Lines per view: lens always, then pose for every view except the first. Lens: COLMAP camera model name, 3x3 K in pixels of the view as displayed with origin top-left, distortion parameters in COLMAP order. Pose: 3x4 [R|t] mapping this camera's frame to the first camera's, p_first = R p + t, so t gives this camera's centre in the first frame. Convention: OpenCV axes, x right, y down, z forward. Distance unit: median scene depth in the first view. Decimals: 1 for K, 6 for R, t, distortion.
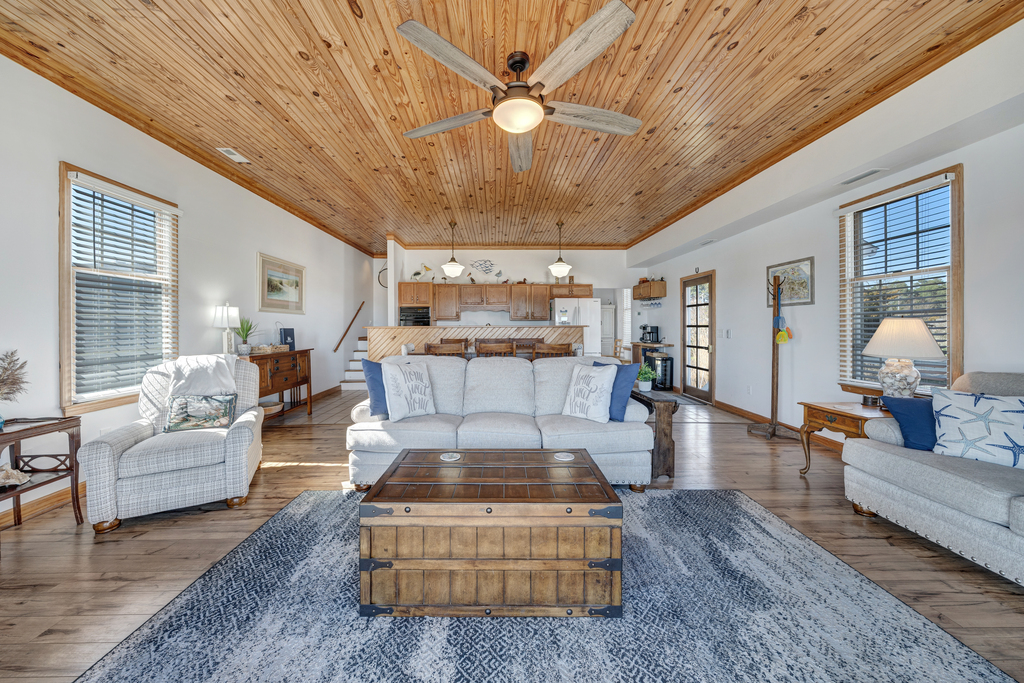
lens RADIAL K [[367.8, 0, 500.4], [0, 367.8, 328.7], [0, 0, 1]] dist [0.000134, 0.000017]
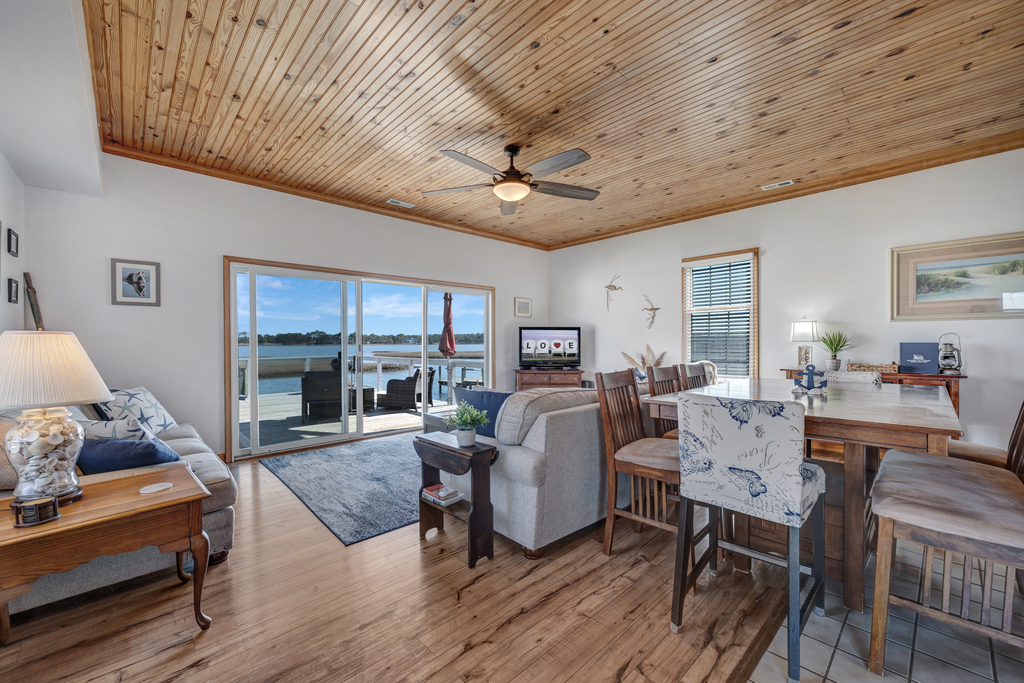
lens RADIAL K [[404.8, 0, 497.9], [0, 404.8, 341.5], [0, 0, 1]] dist [-0.002016, -0.000206]
pose [[-0.743150, 0.004846, -0.669107, 1.104273], [0.001712, 0.999984, 0.005341, -0.018153], [0.669122, 0.002824, -0.743147, 2.089154]]
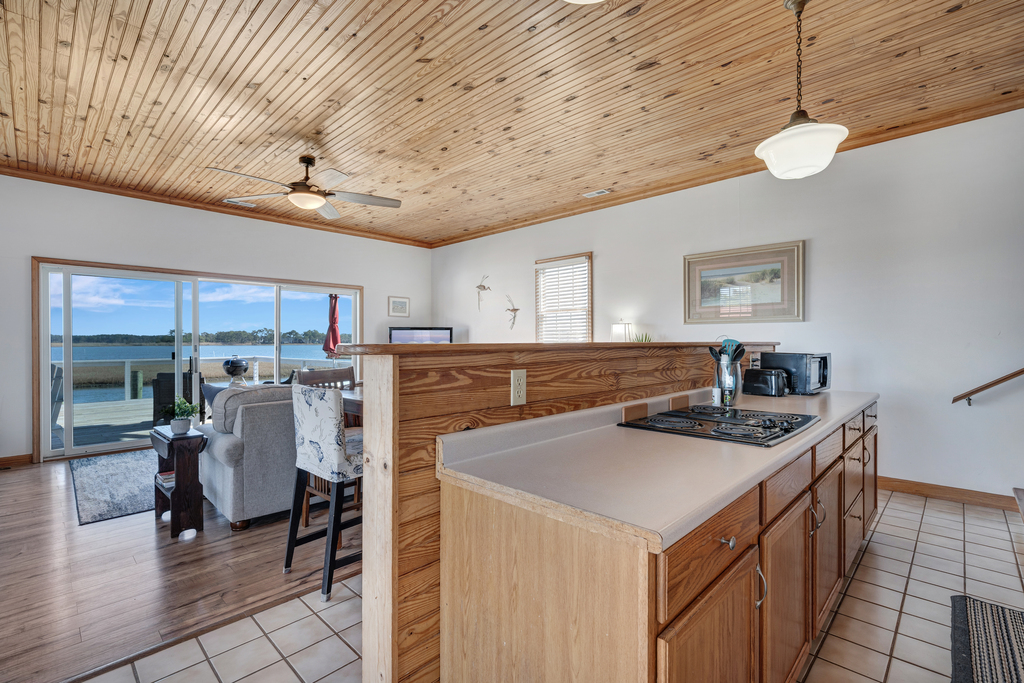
lens RADIAL K [[460.0, 0, 497.1], [0, 460.0, 338.9], [0, 0, 1]] dist [0.000652, 0.000139]
pose [[-0.710343, 0.000252, -0.703856, 0.795709], [-0.000255, 1.000000, 0.000616, -0.026001], [0.703856, 0.000617, -0.710343, 2.813662]]
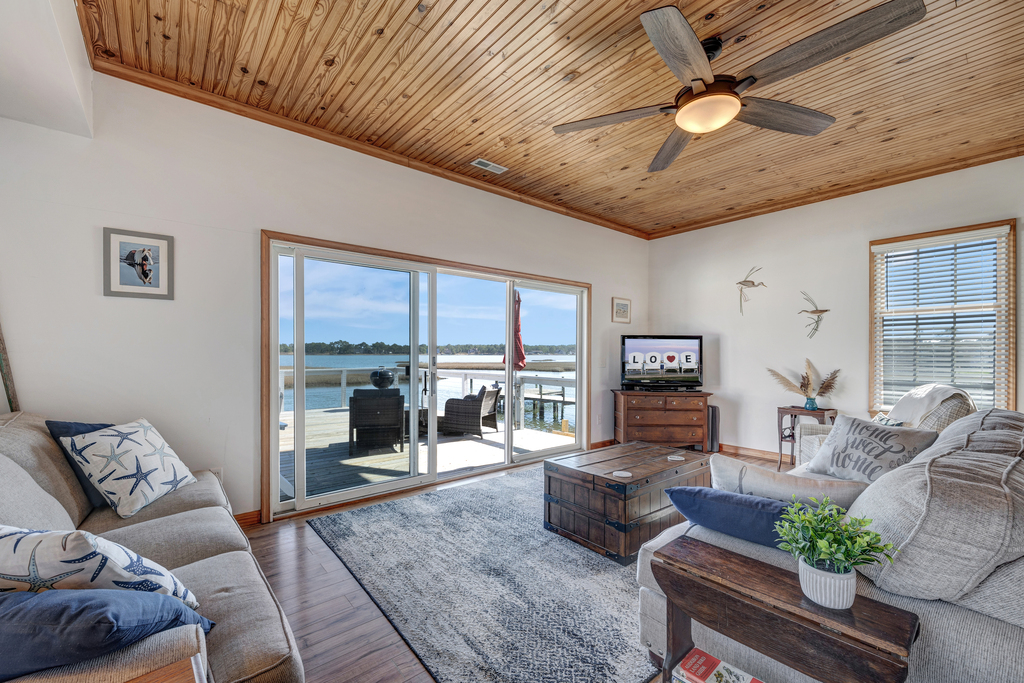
lens RADIAL K [[417.2, 0, 495.6], [0, 417.2, 351.3], [0, 0, 1]] dist [-0.001636, -0.000071]
pose [[-0.784773, -0.002350, -0.619779, 1.042643], [-0.005295, 0.999982, 0.002913, -0.018516], [0.619761, 0.005567, -0.784771, 1.458973]]
